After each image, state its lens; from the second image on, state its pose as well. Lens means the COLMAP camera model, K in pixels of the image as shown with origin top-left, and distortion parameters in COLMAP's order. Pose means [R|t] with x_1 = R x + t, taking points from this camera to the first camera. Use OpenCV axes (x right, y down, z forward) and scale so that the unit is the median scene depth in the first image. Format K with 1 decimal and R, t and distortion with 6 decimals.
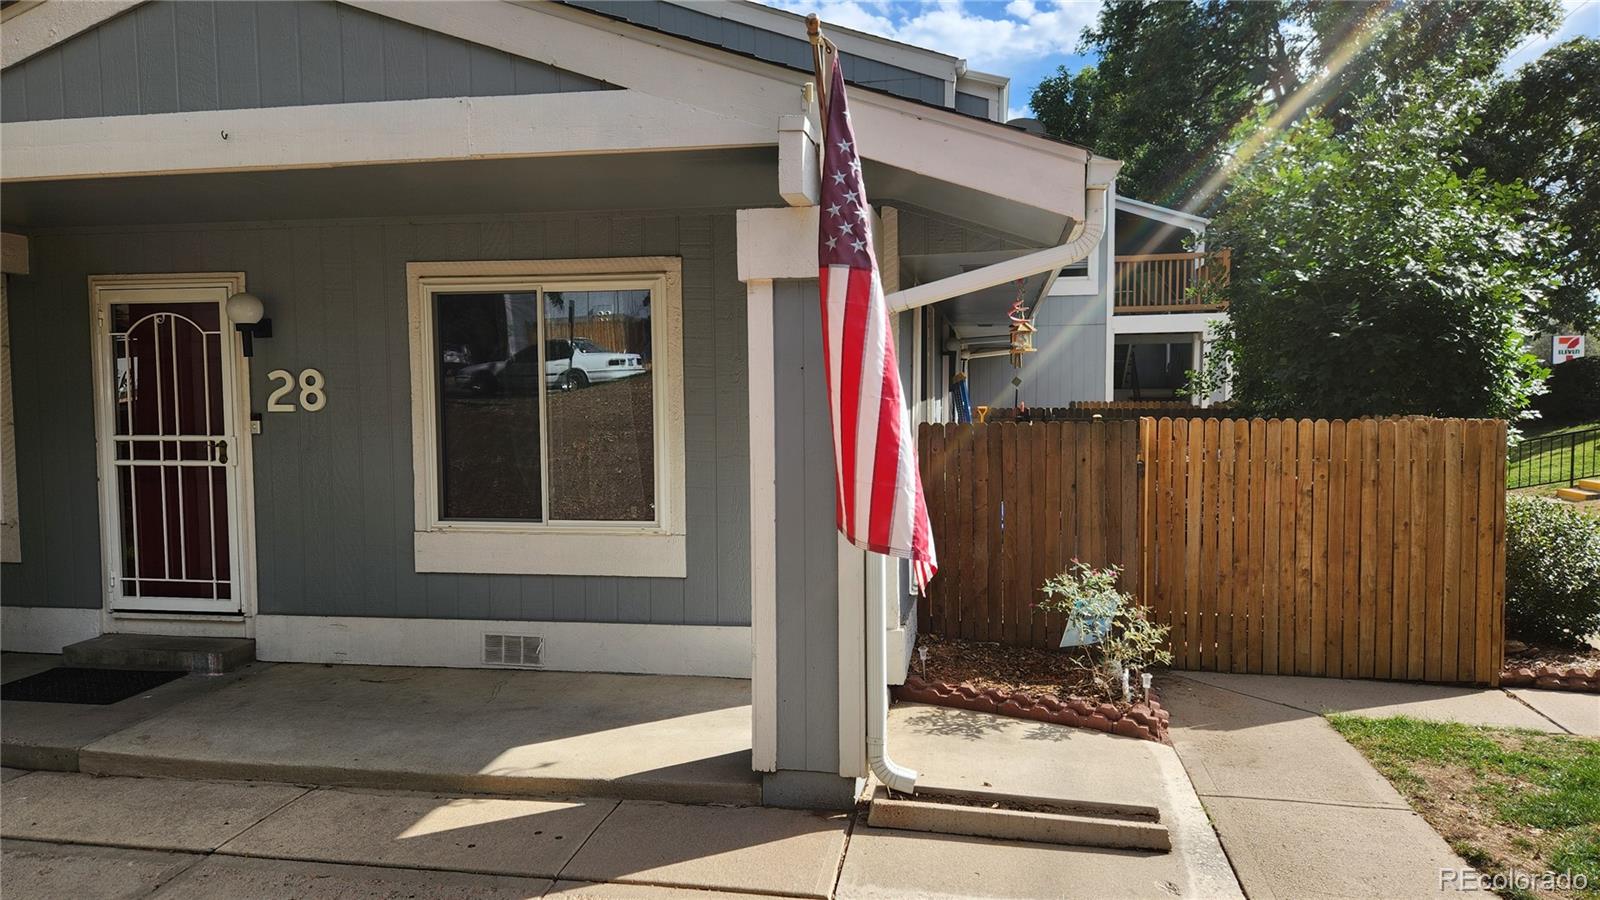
lens RADIAL K [[1069.8, 0, 804.6], [0, 1069.8, 458.0], [0, 0, 1]] dist [0.084279, -0.082313]
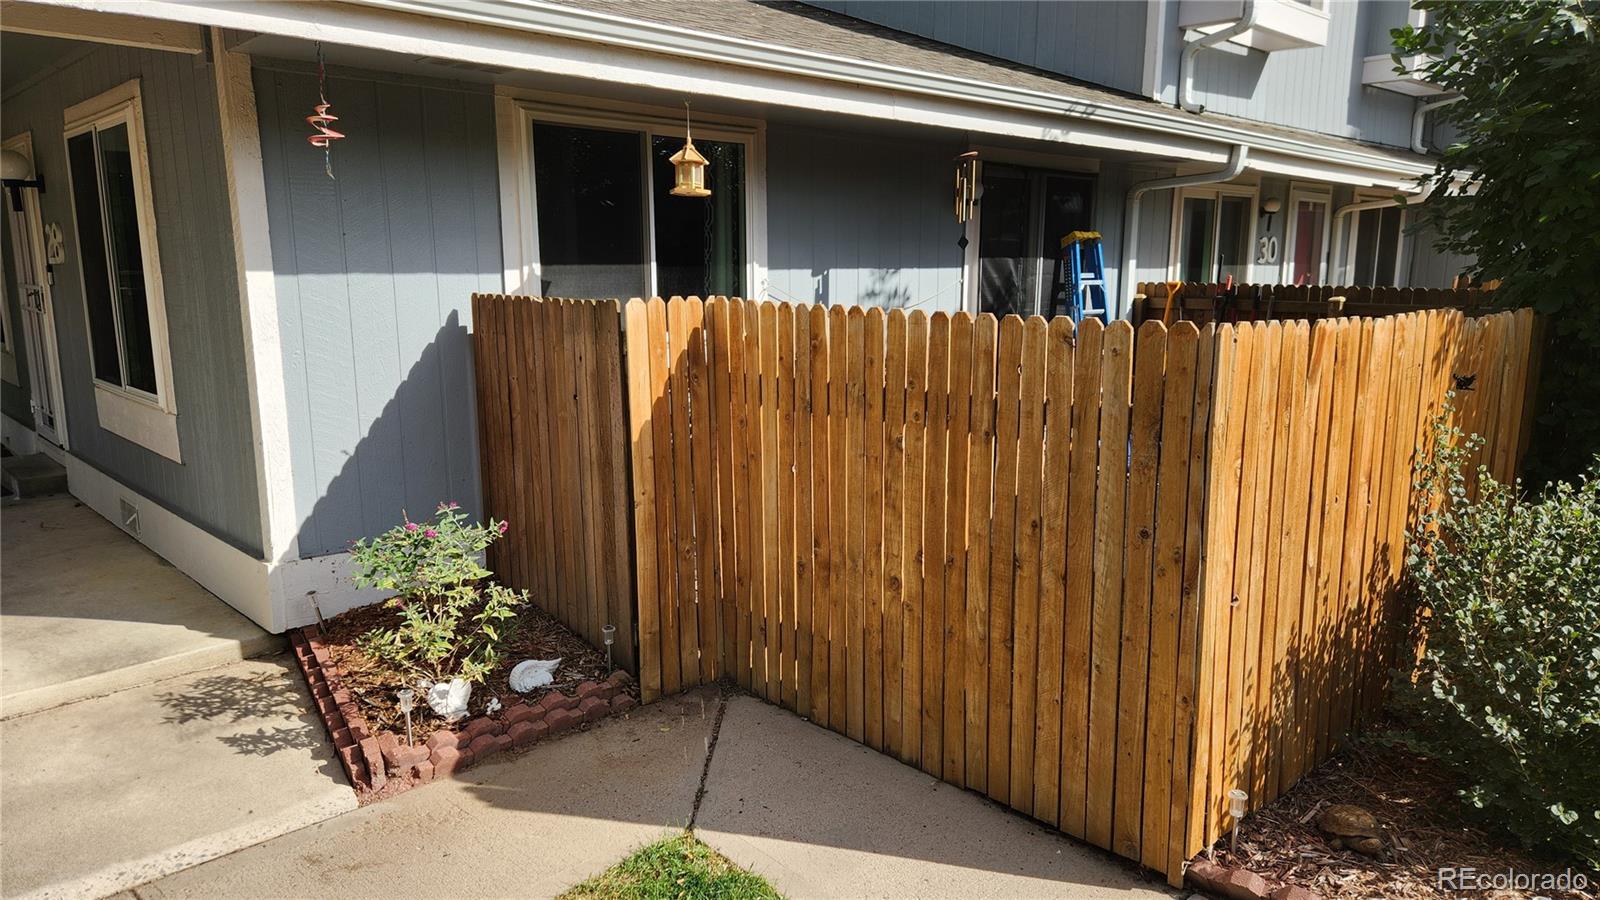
lens RADIAL K [[1069.8, 0, 823.1], [0, 1069.8, 462.5], [0, 0, 1]] dist [0.084279, -0.082313]
pose [[0.814074, 0.115852, -0.569089, 0.830719], [-0.047140, 0.989849, 0.134075, -0.033060], [0.578845, -0.082320, 0.811272, 0.596549]]
